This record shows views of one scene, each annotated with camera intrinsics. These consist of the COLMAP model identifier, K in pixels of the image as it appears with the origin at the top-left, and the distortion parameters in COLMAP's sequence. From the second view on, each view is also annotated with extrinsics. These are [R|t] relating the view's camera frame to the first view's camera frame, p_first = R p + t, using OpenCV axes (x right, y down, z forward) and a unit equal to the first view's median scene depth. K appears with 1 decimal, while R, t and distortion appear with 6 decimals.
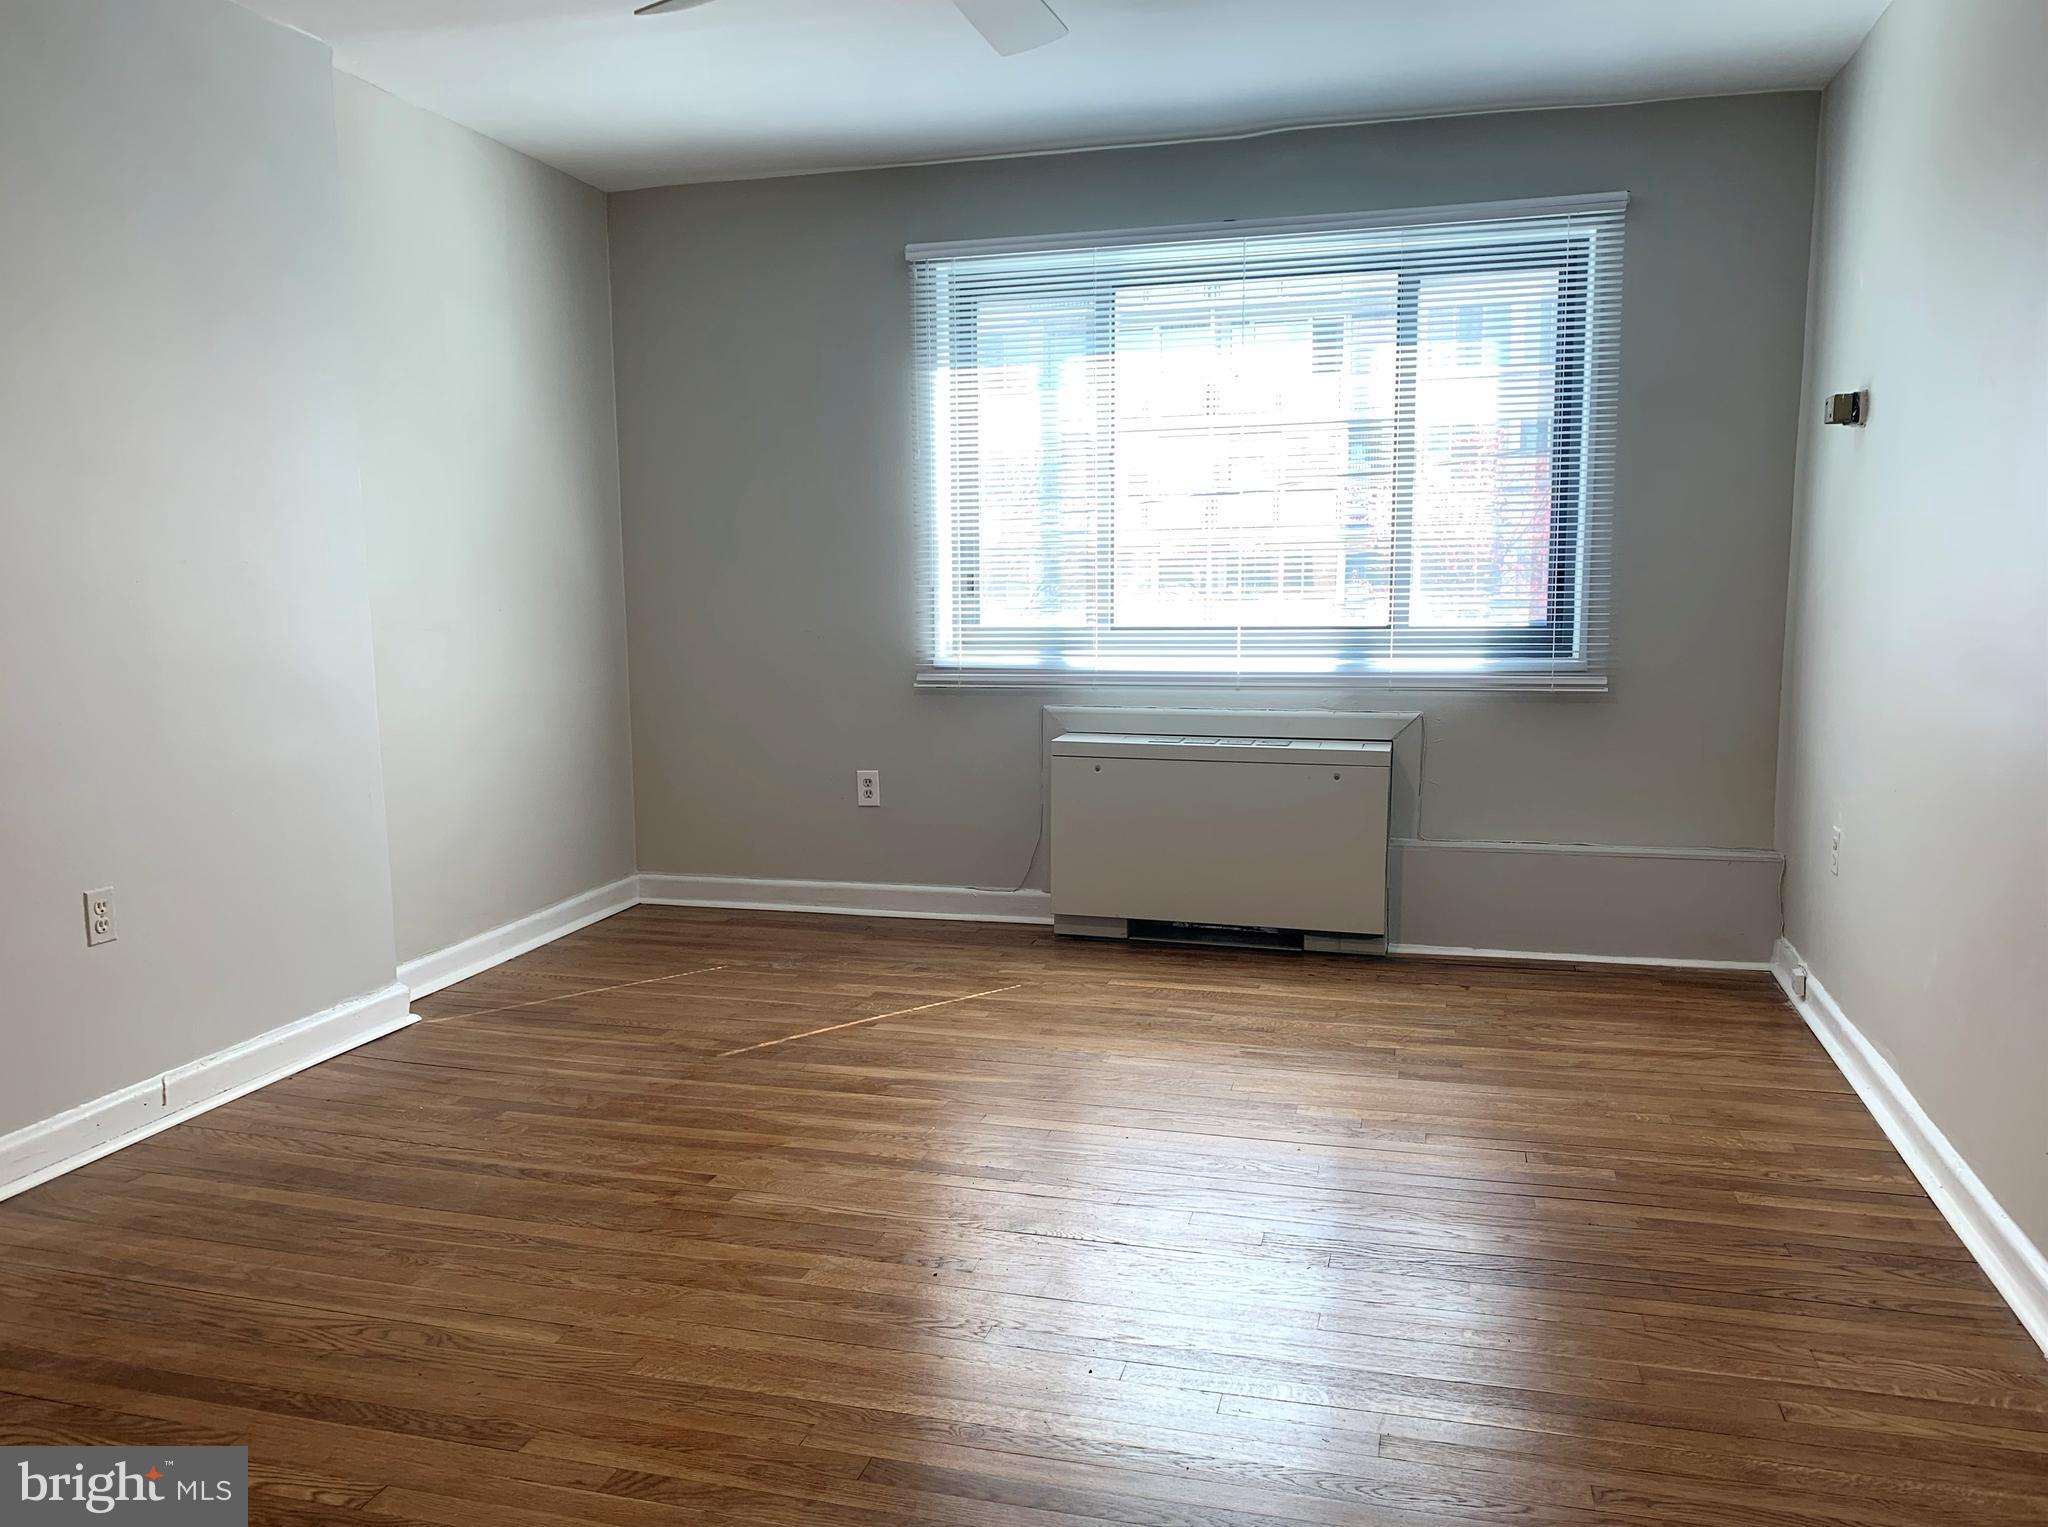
lens RADIAL K [[1568.9, 0, 1007.7], [0, 1568.9, 775.4], [0, 0, 1]] dist [0.003163, -0.025649]
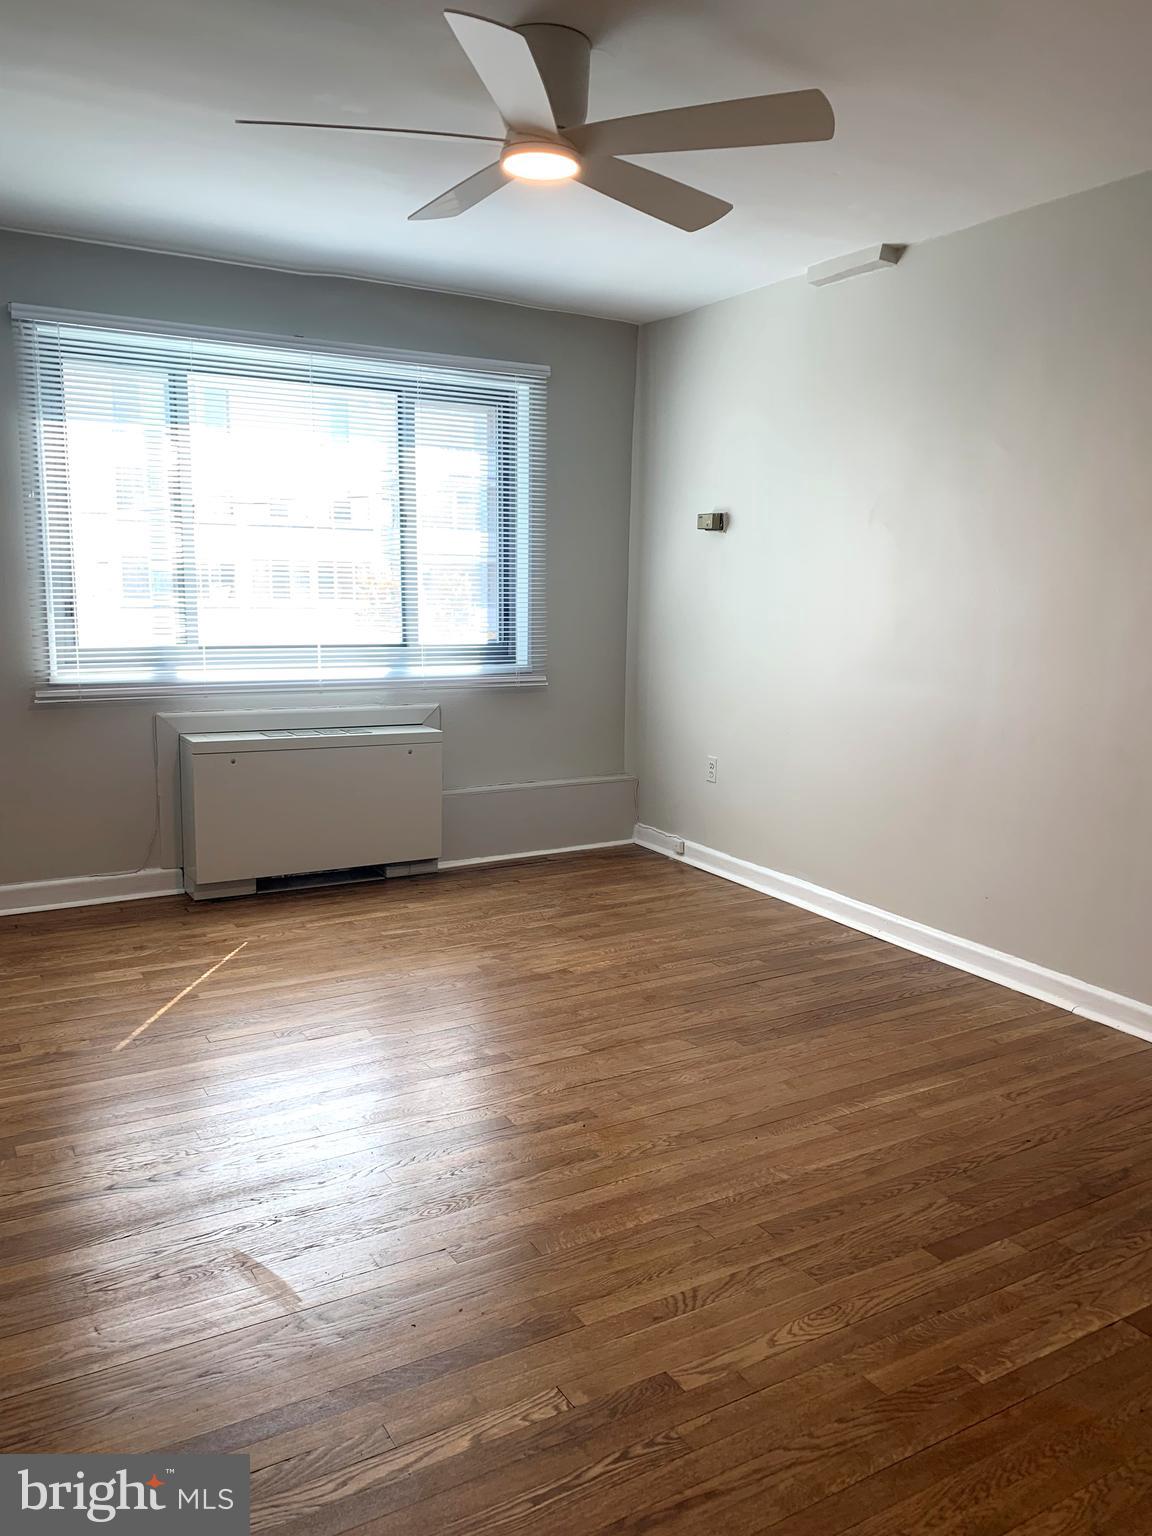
lens RADIAL K [[1147.2, 0, 571.3], [0, 1147.2, 761.3], [0, 0, 1]] dist [0.027085, -0.044717]
pose [[0.670434, -0.087887, 0.736745, -0.451601], [0.073098, 0.995953, 0.052289, -0.033729], [-0.738359, 0.018798, 0.674146, 0.192939]]
